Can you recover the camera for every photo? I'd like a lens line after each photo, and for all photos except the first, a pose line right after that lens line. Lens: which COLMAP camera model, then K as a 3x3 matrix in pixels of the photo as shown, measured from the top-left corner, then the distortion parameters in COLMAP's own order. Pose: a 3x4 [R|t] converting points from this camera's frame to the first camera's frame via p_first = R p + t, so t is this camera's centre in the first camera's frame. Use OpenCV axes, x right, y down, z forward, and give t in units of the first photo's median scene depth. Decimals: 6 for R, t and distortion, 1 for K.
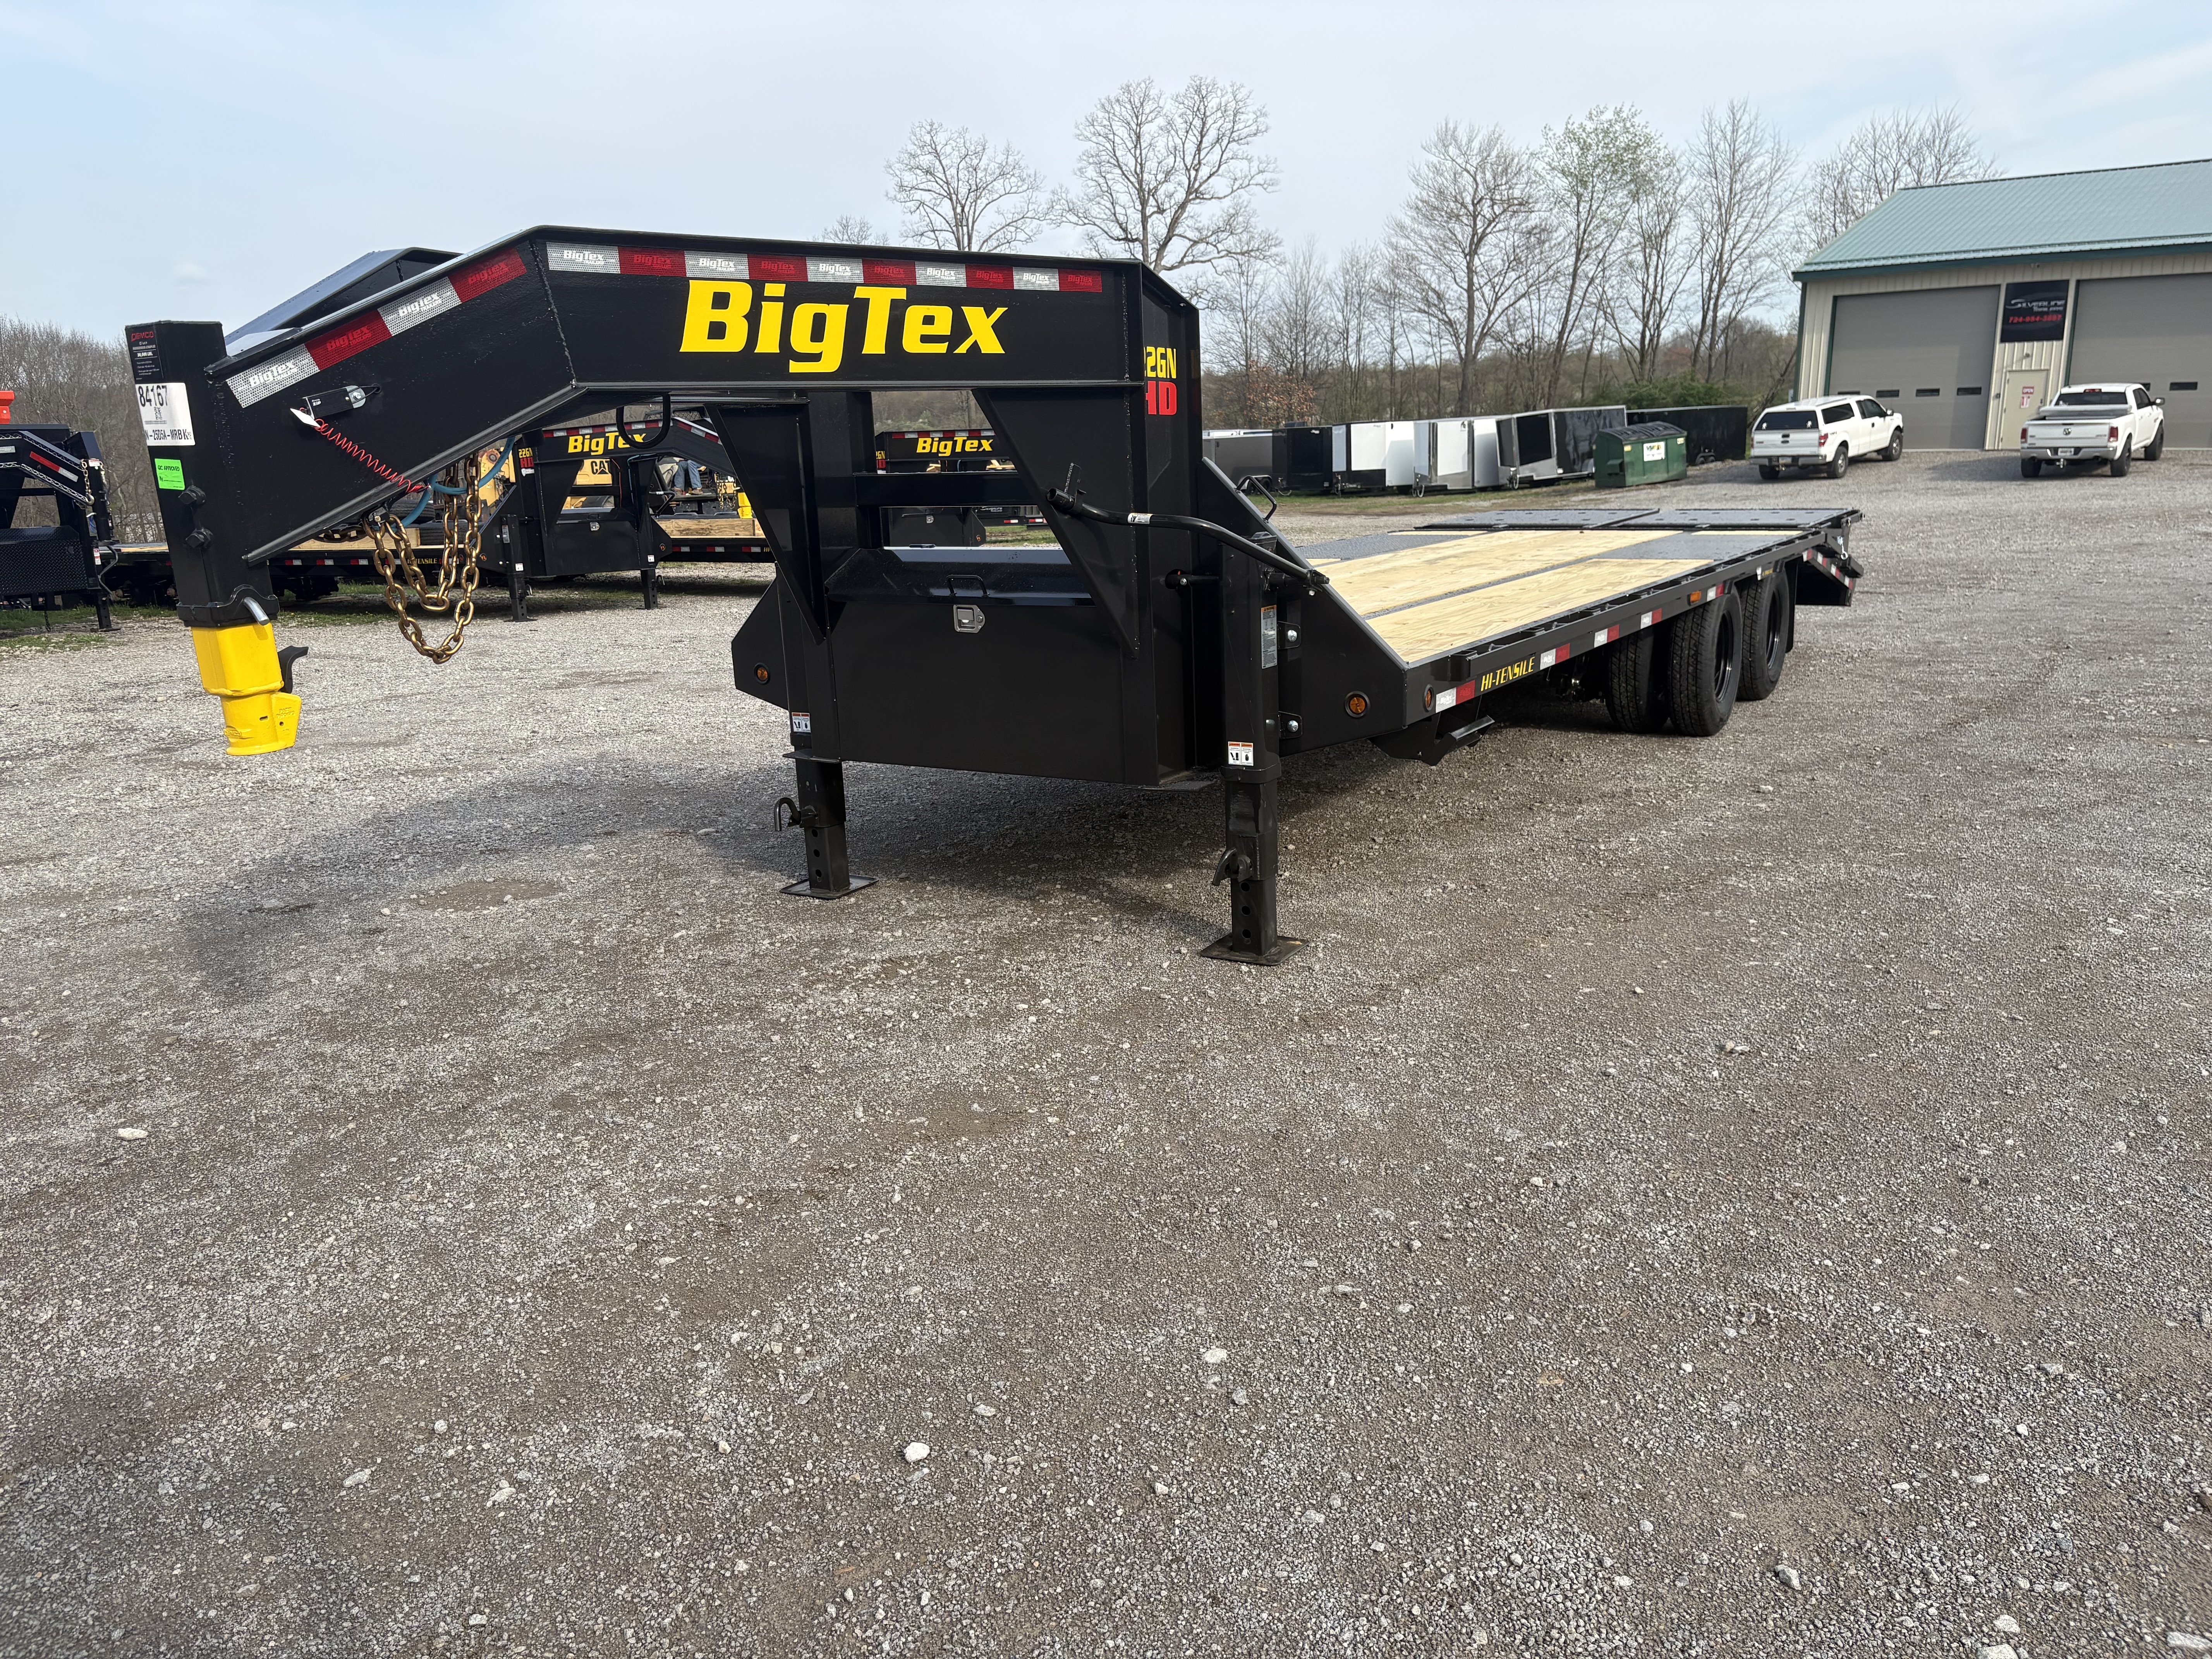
lens RADIAL K [[1683.5, 0, 1083.6], [0, 1683.5, 812.0], [0, 0, 1]] dist [0.032069, -0.018175]
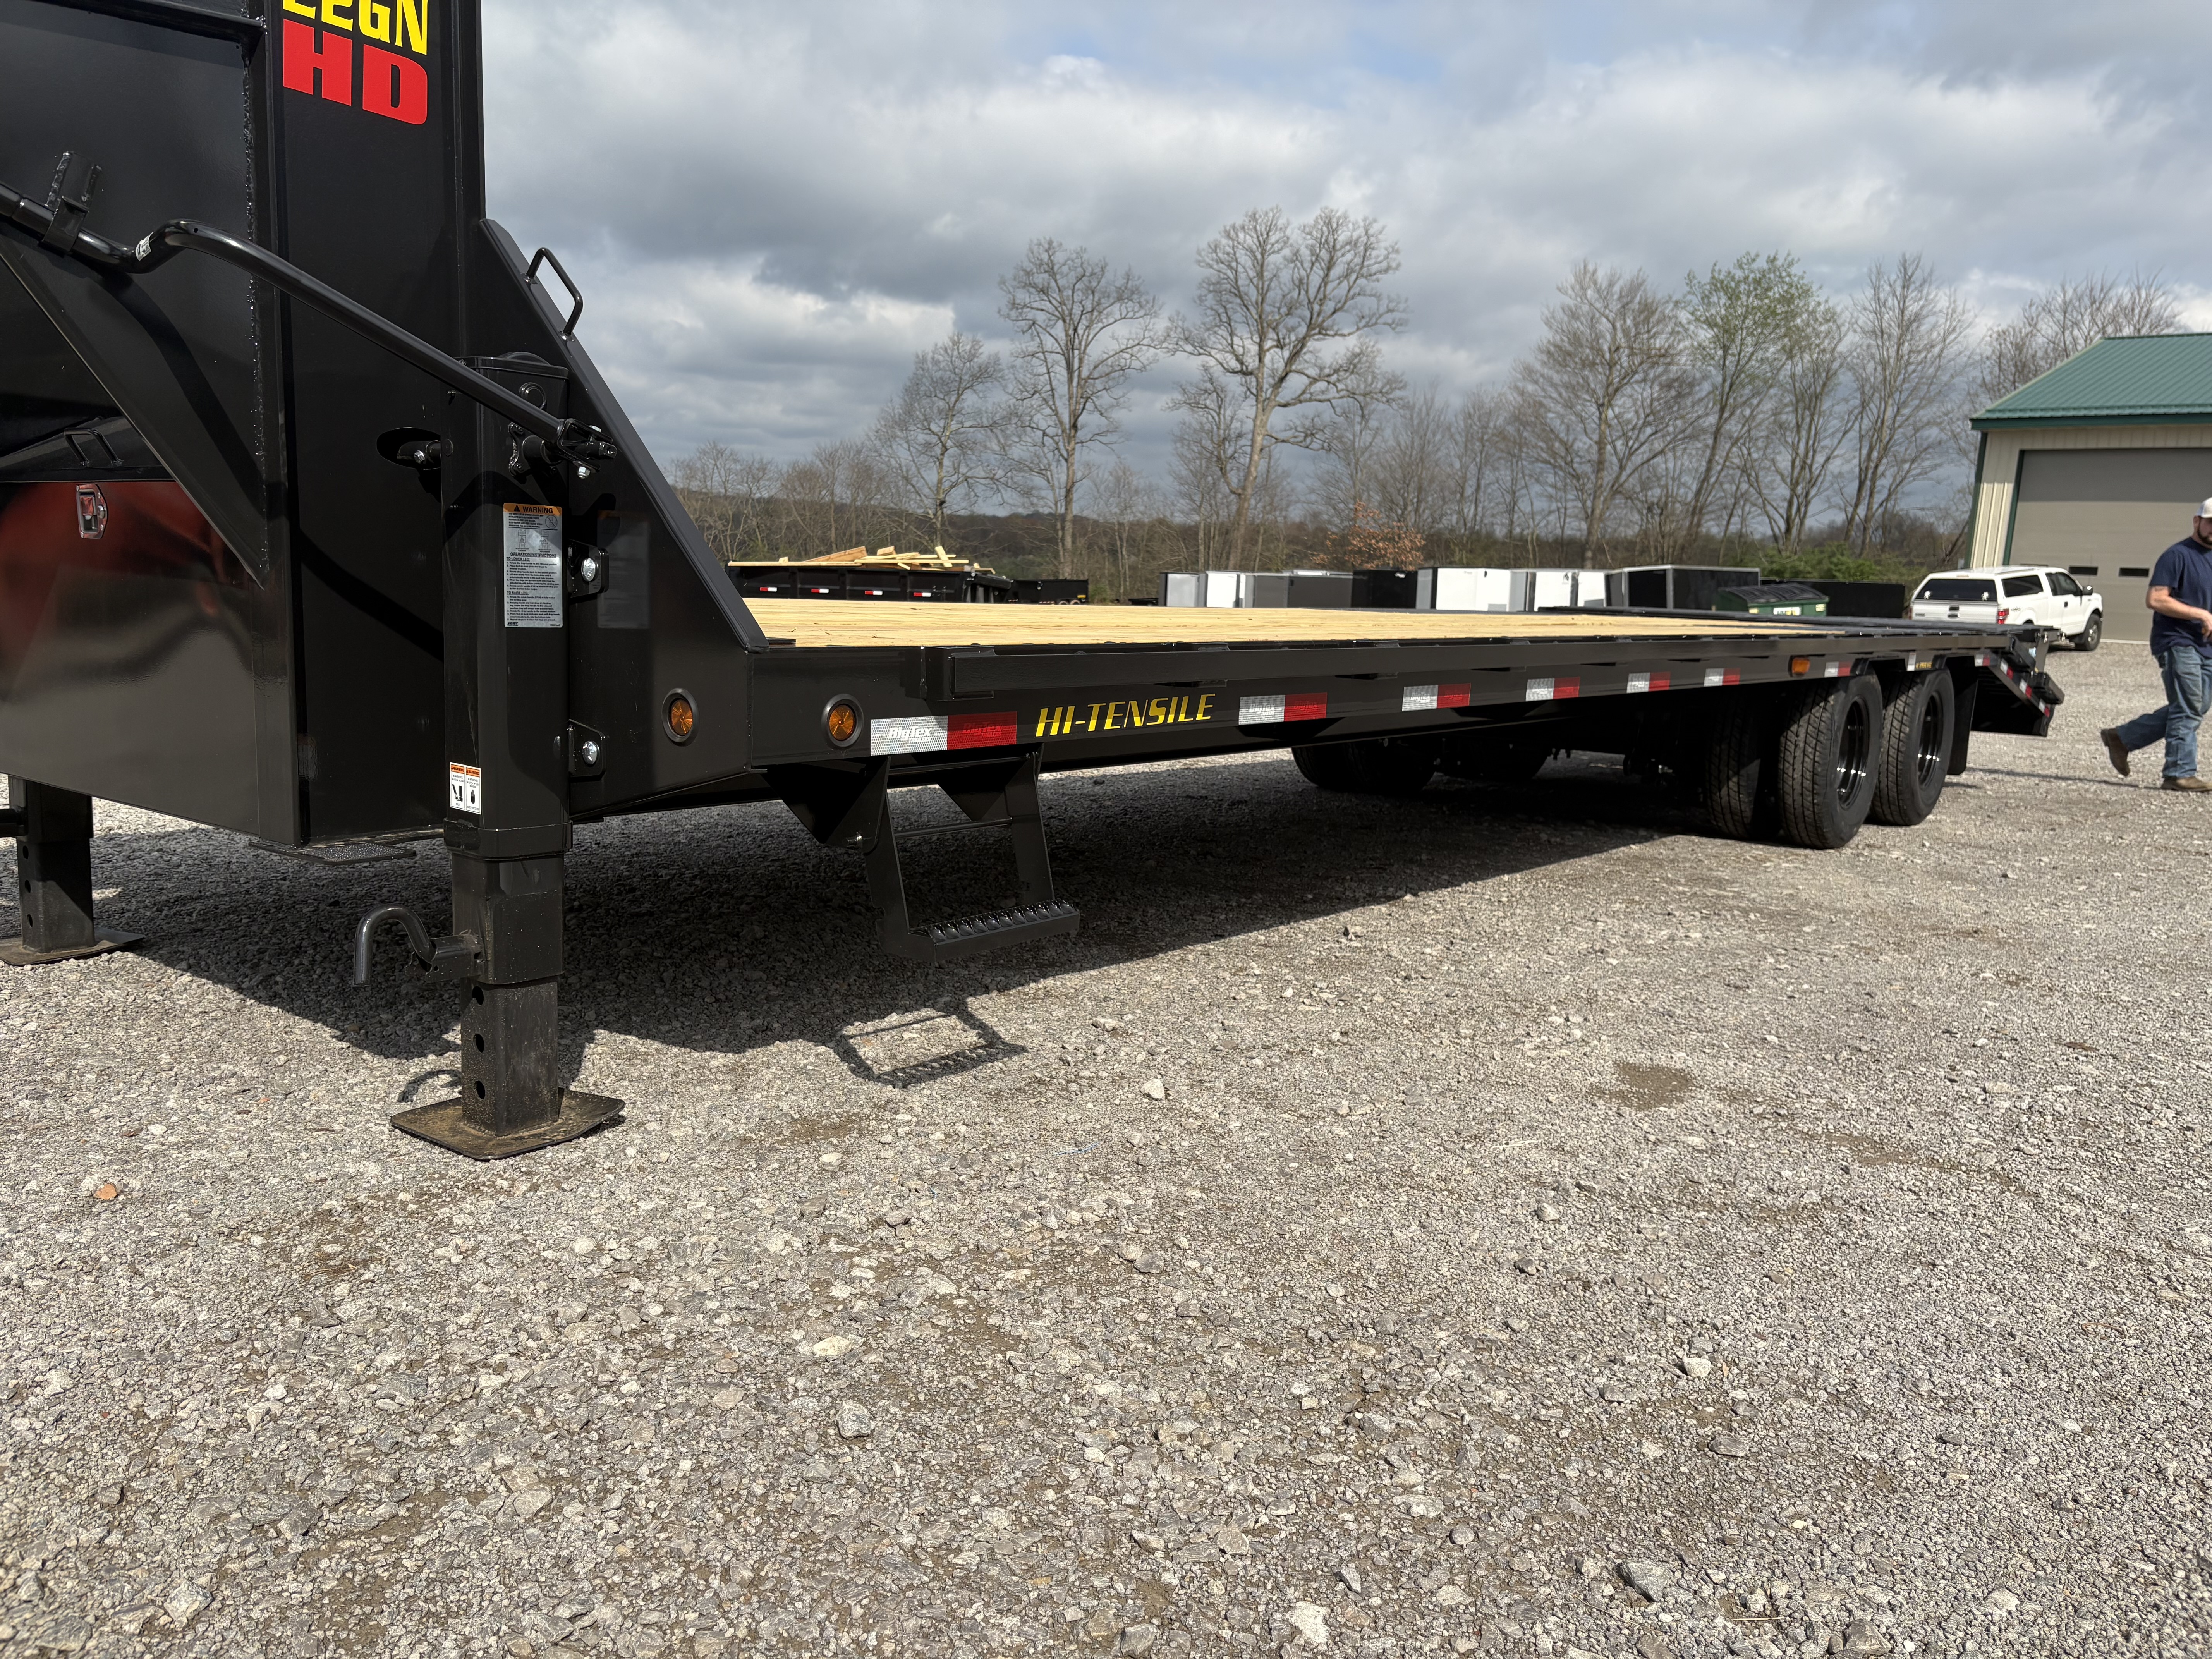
lens RADIAL K [[1683.5, 0, 1115.1], [0, 1683.5, 840.6], [0, 0, 1]] dist [0.032069, -0.018175]
pose [[0.995382, 0.079022, -0.054509, 0.066206], [-0.082477, 0.994513, -0.064356, -0.026422], [0.049124, 0.068554, 0.996437, 0.174643]]
